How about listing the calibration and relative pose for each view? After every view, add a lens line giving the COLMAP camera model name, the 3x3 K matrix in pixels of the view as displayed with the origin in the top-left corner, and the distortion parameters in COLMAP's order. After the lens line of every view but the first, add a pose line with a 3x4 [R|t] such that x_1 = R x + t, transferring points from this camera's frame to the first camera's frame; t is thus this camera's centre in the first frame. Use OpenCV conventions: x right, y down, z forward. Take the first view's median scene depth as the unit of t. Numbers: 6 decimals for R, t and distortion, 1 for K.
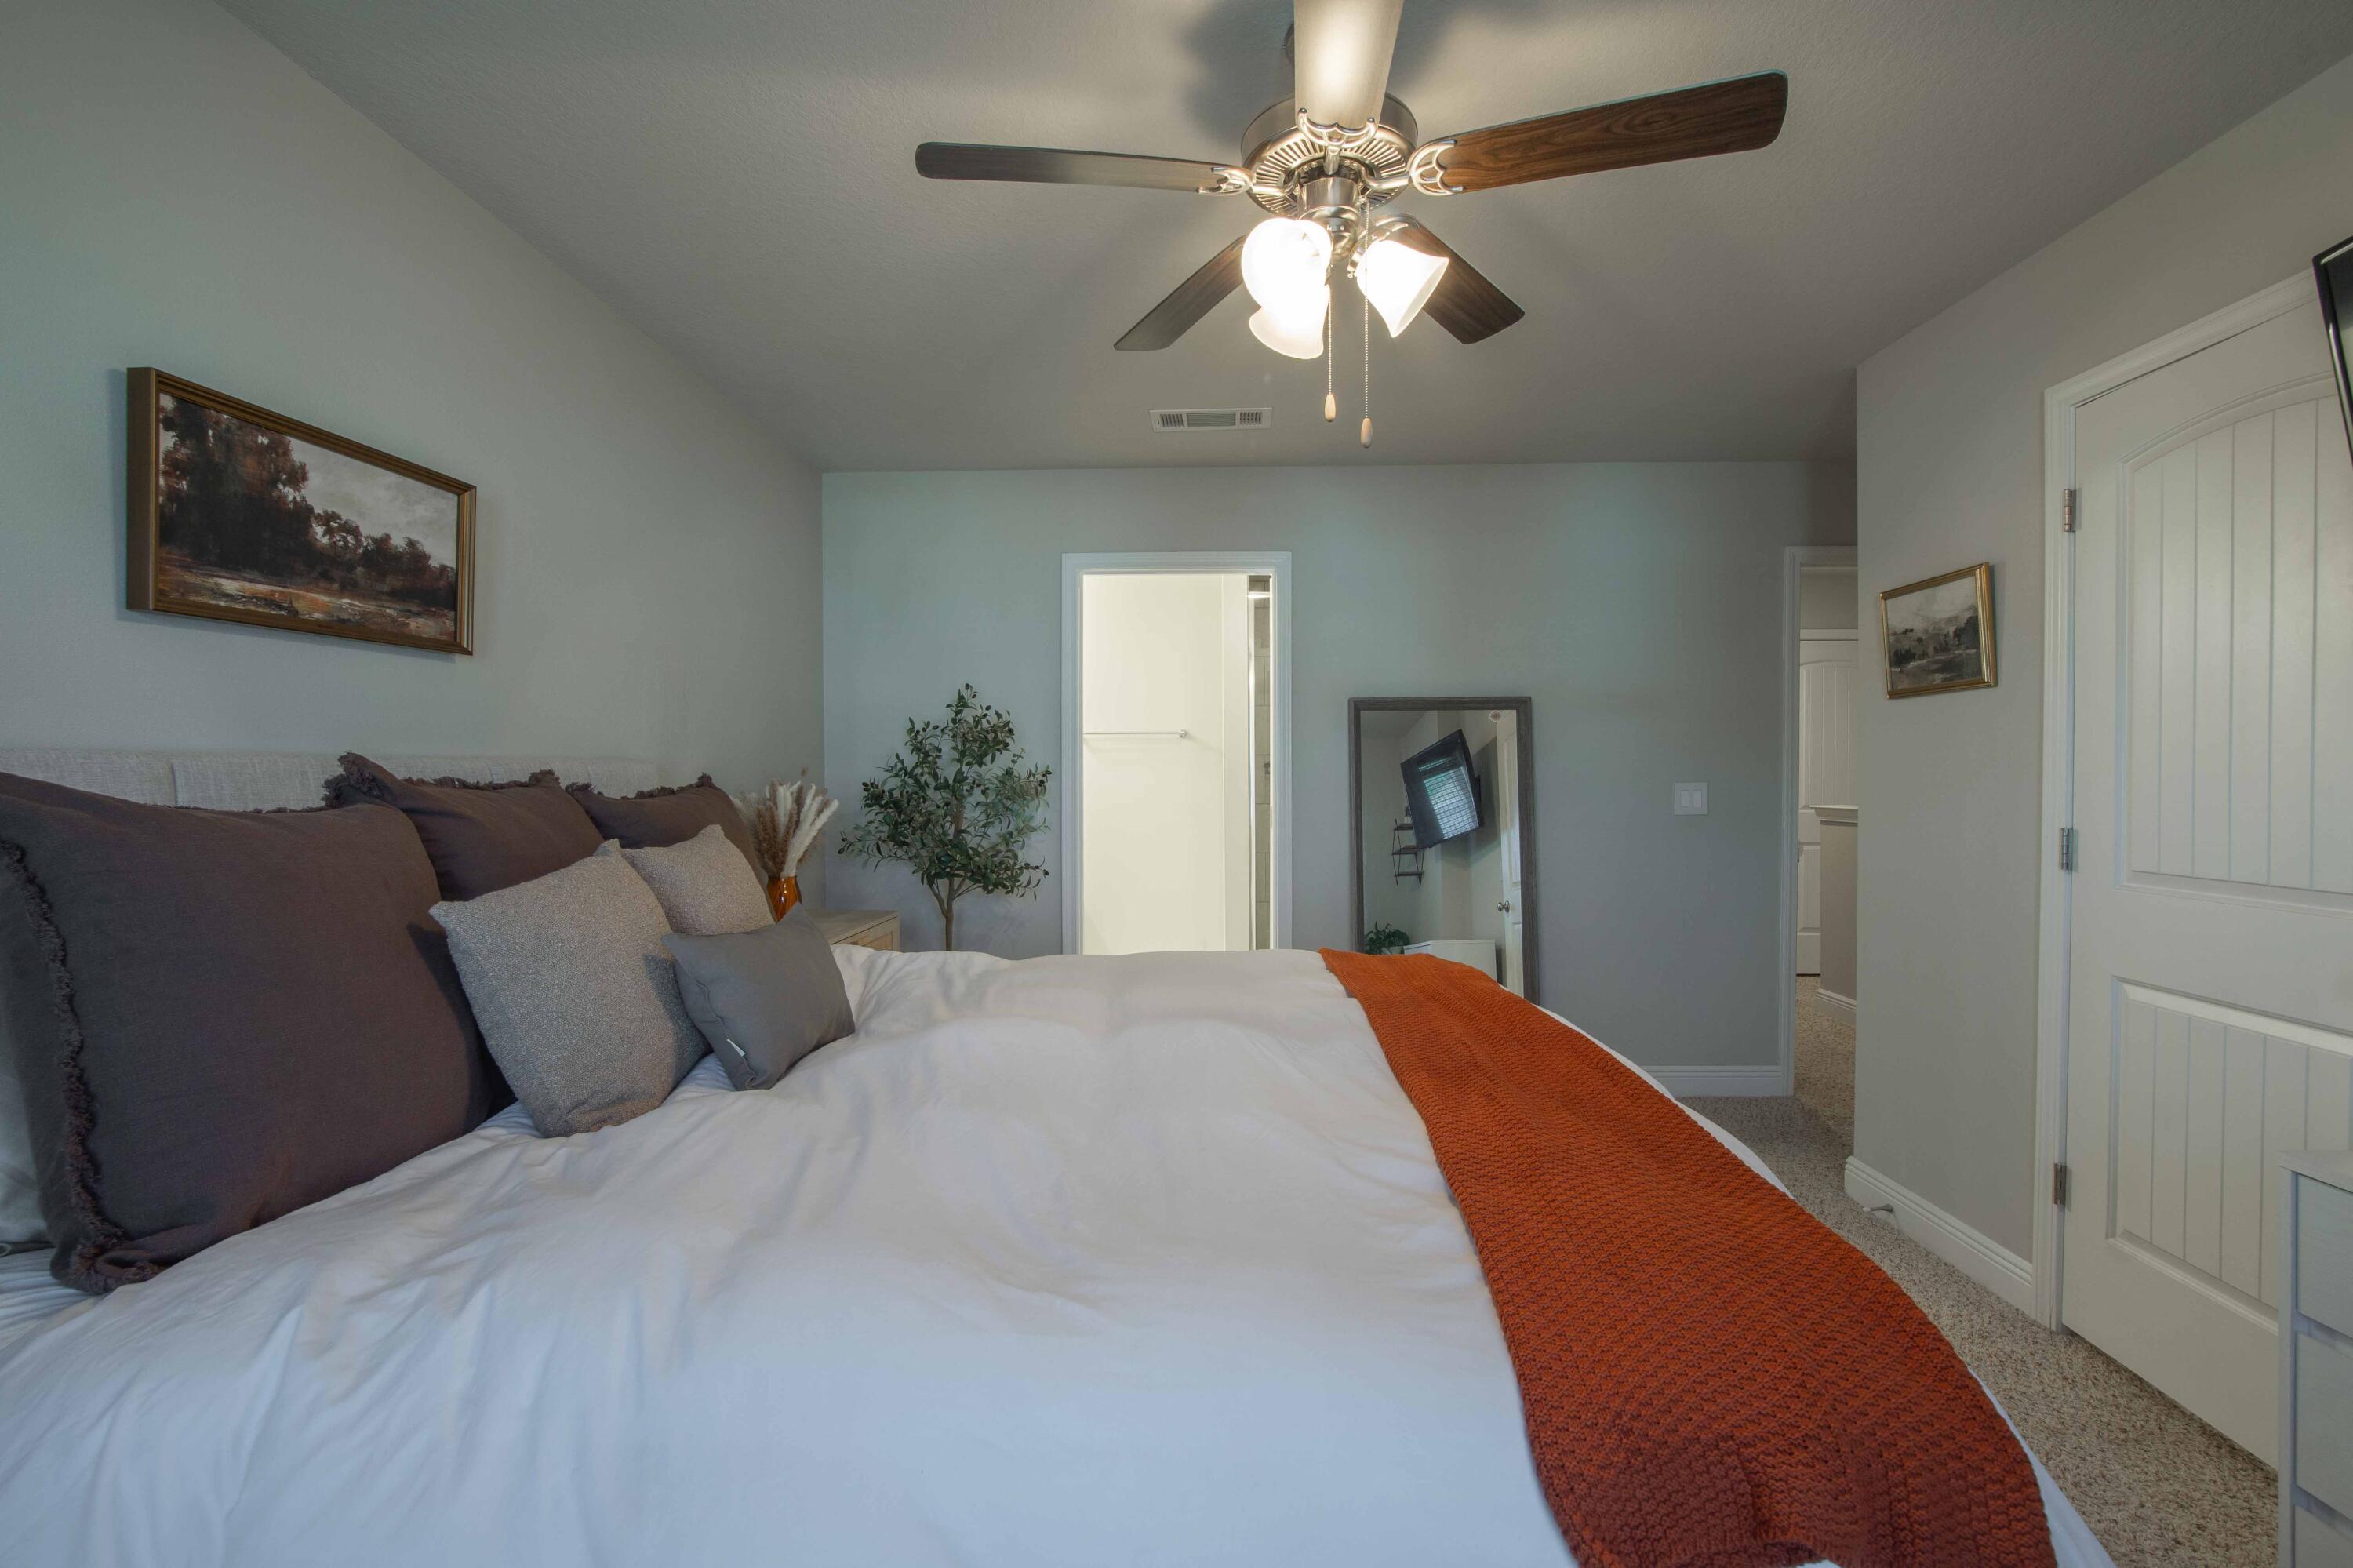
lens RADIAL K [[1011.7, 0, 1168.2], [0, 1011.7, 769.4], [0, 0, 1]] dist [-0.012466, 0.000574]
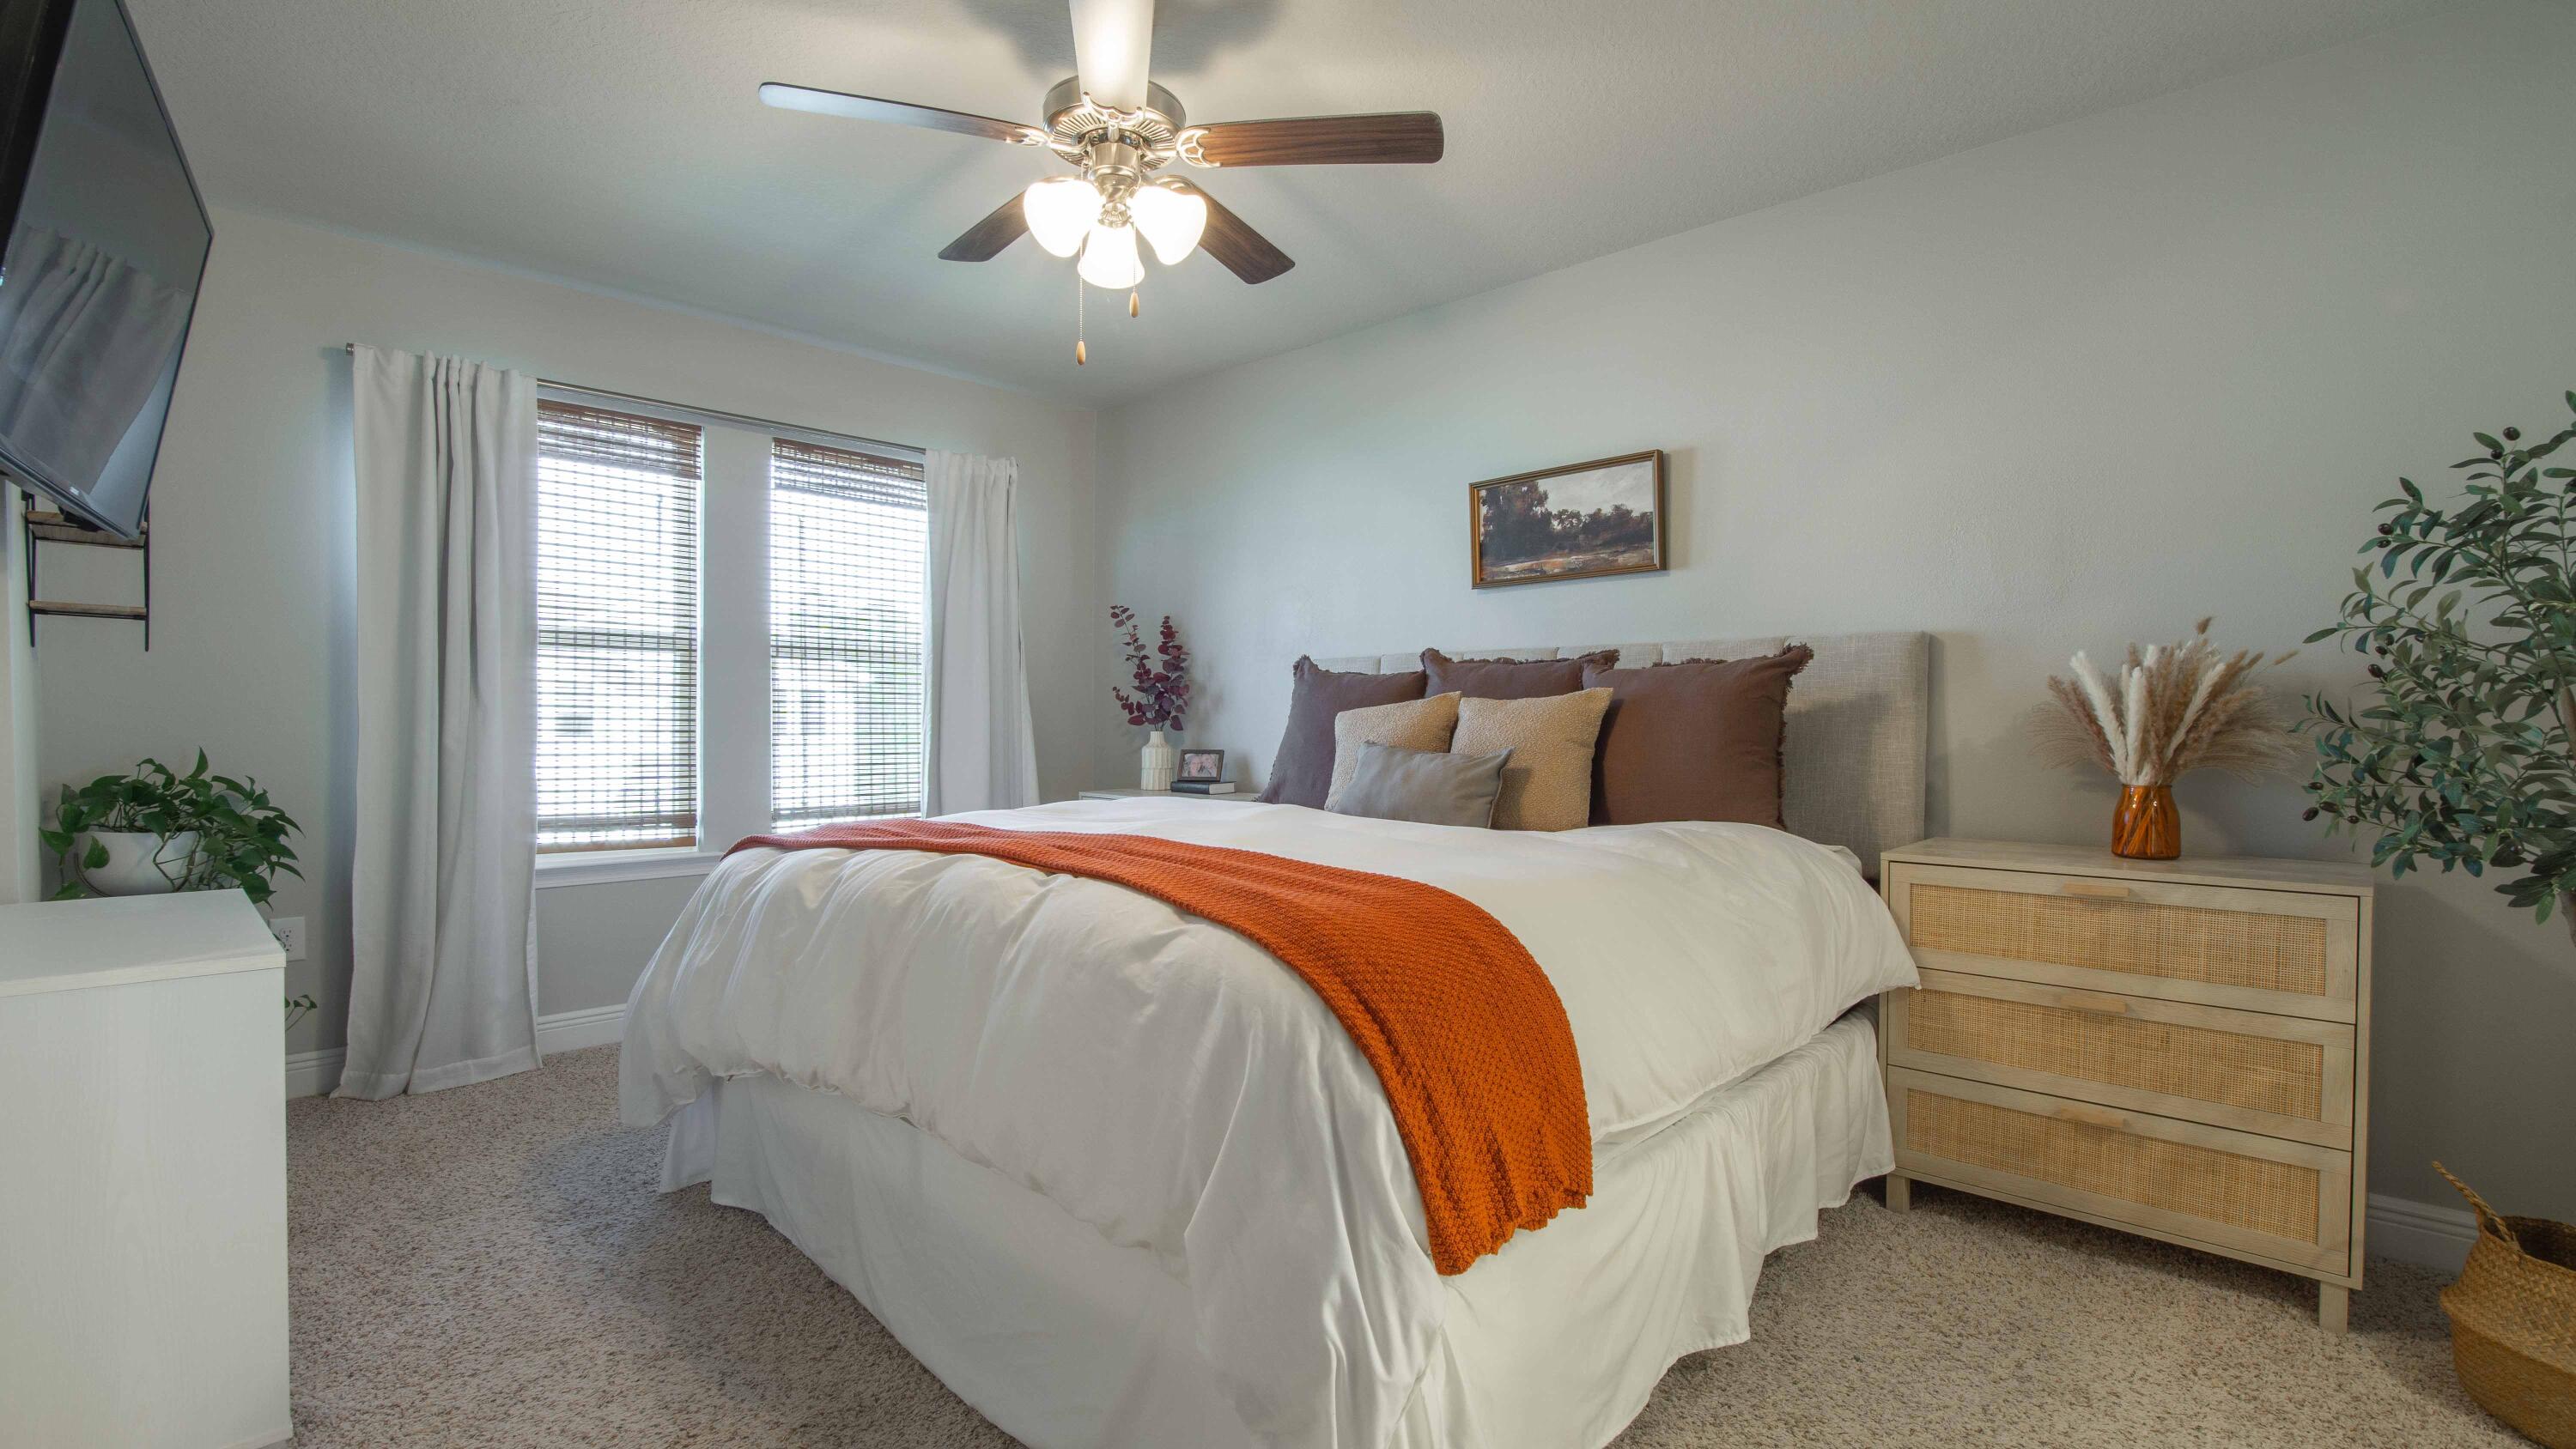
lens RADIAL K [[1160.8, 0, 1288.0], [0, 1160.8, 724.5], [0, 0, 1]] dist [-0.001904, 0.000503]
pose [[-0.658514, 0.007840, -0.752527, 0.974013], [-0.000113, 0.999945, 0.010517, 0.095138], [0.752568, 0.007010, -0.658477, 1.879363]]
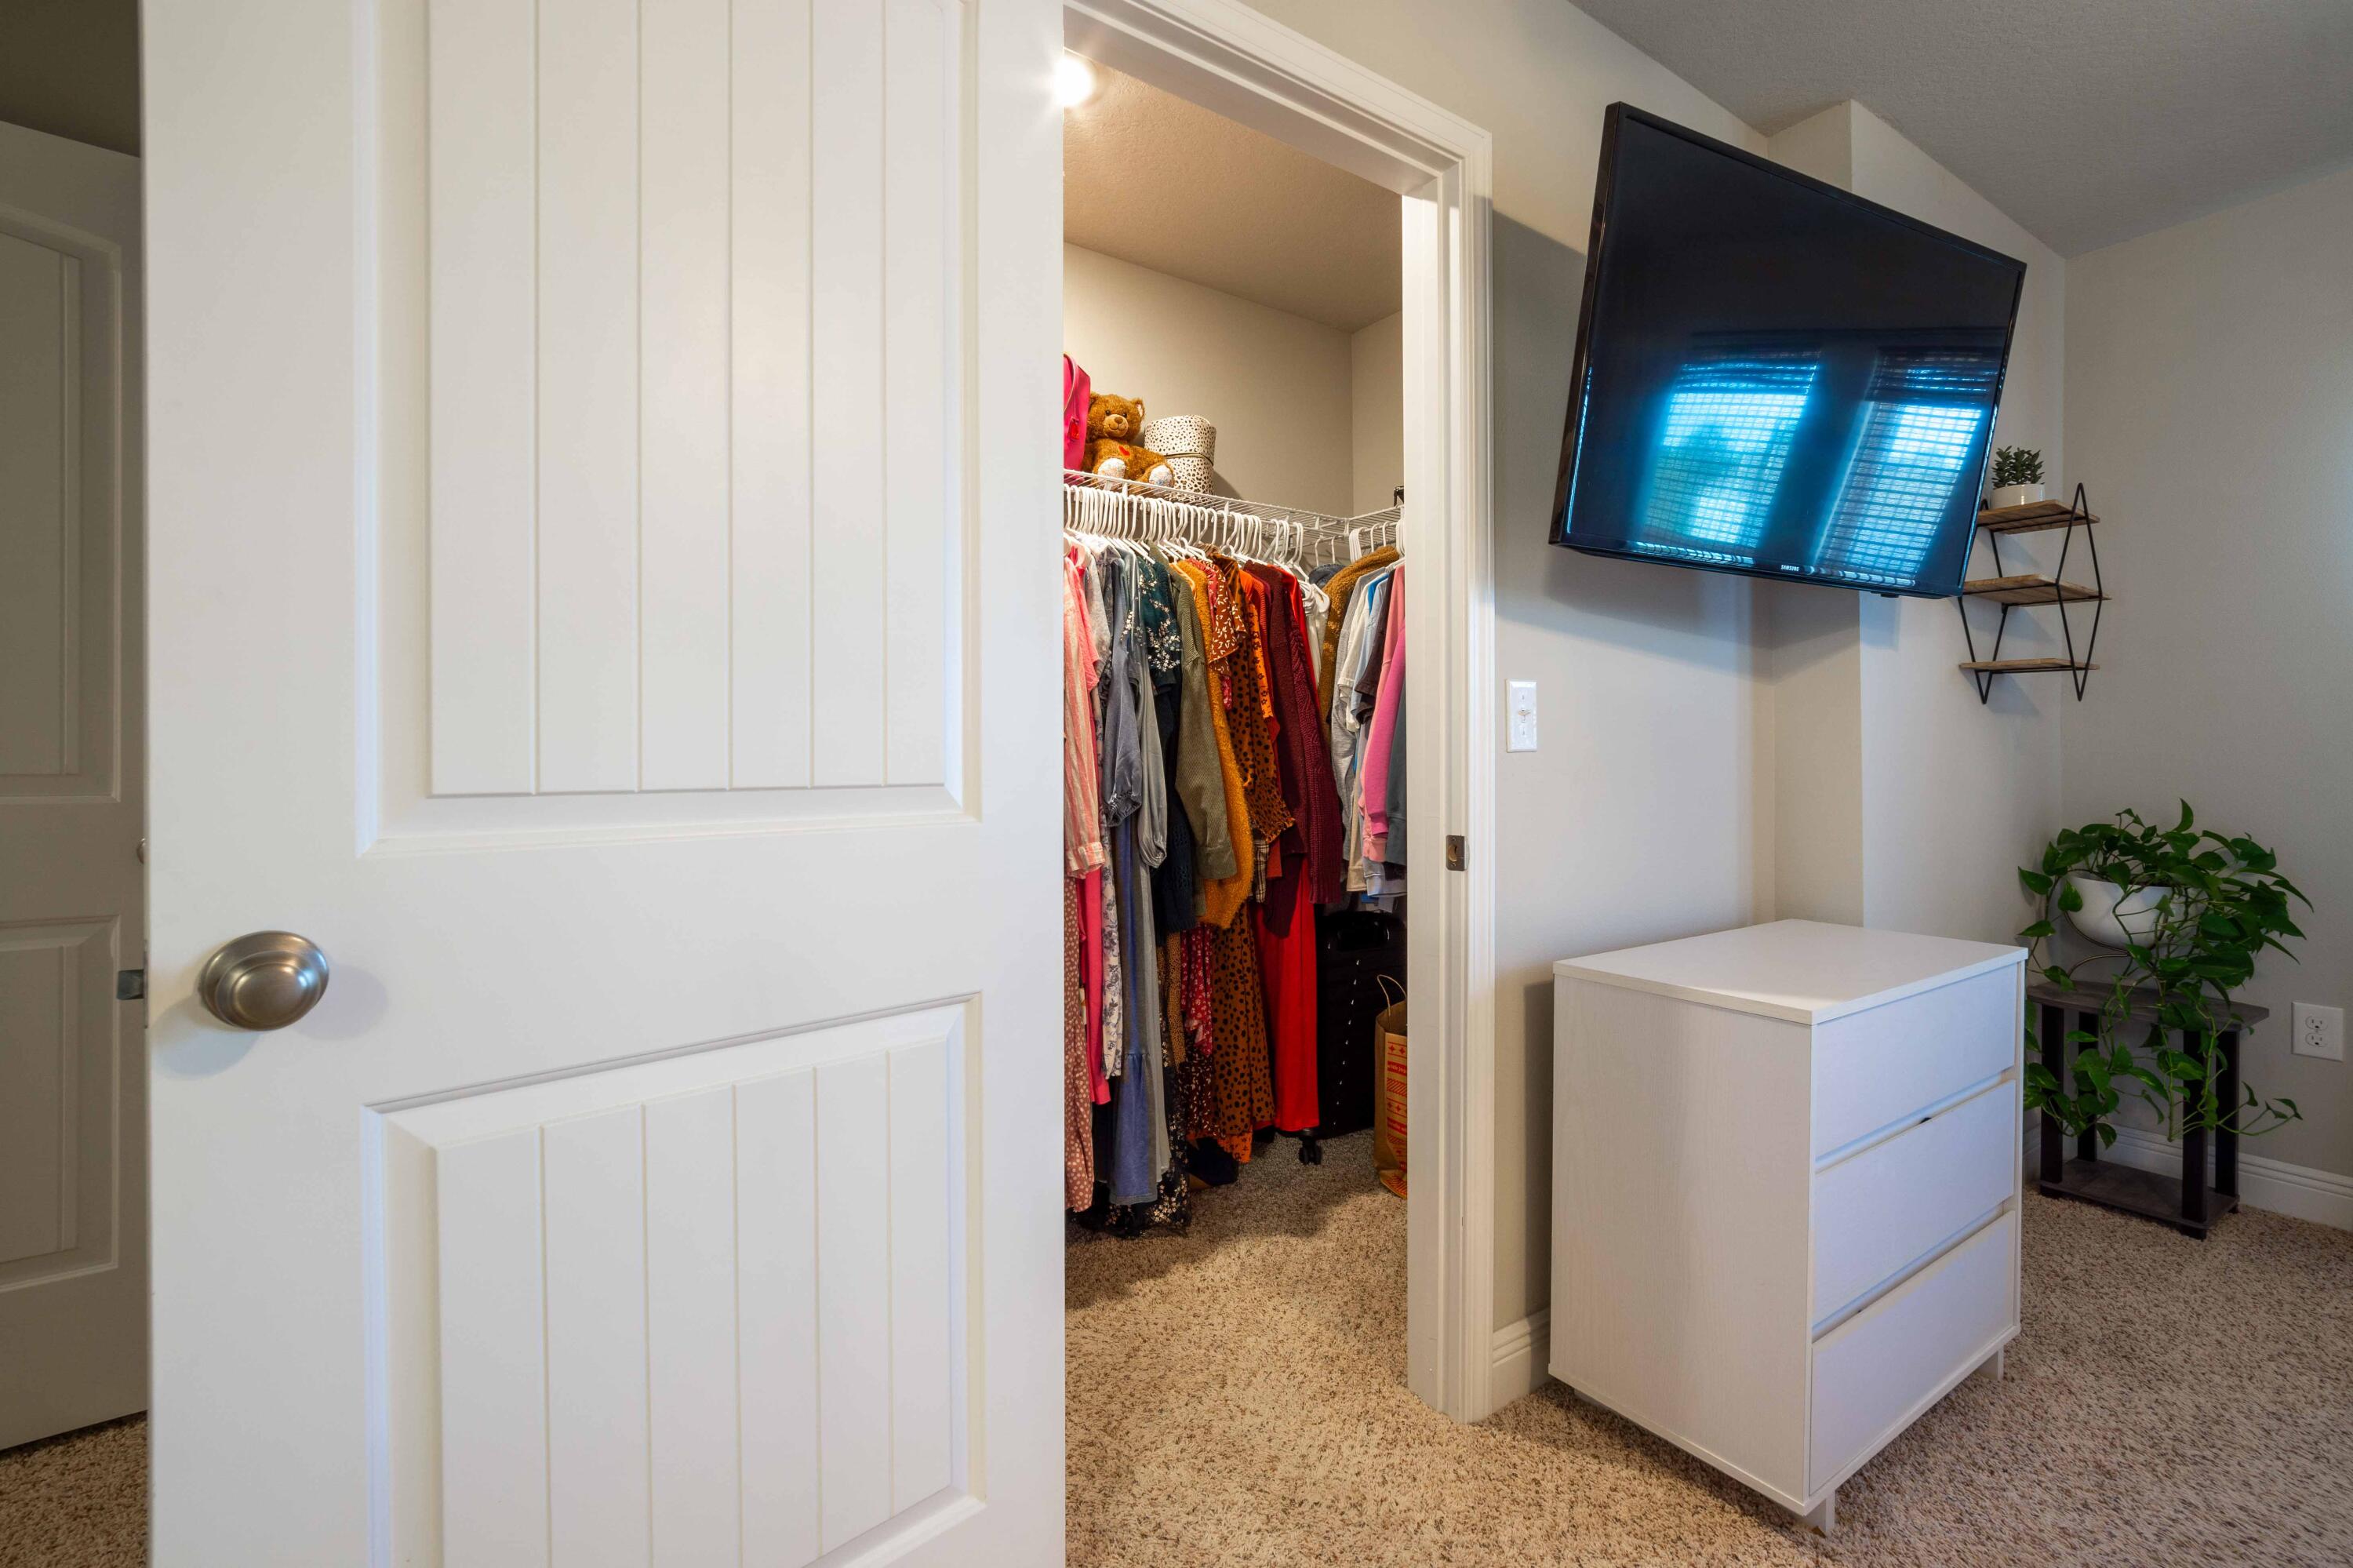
lens RADIAL K [[1011.7, 0, 1168.2], [0, 1011.7, 769.4], [0, 0, 1]] dist [-0.012466, 0.000574]
pose [[-0.564649, 0.009561, 0.825276, 0.437465], [0.005240, 0.999954, -0.008000, 0.108791], [-0.825314, -0.000192, -0.564673, 1.503682]]
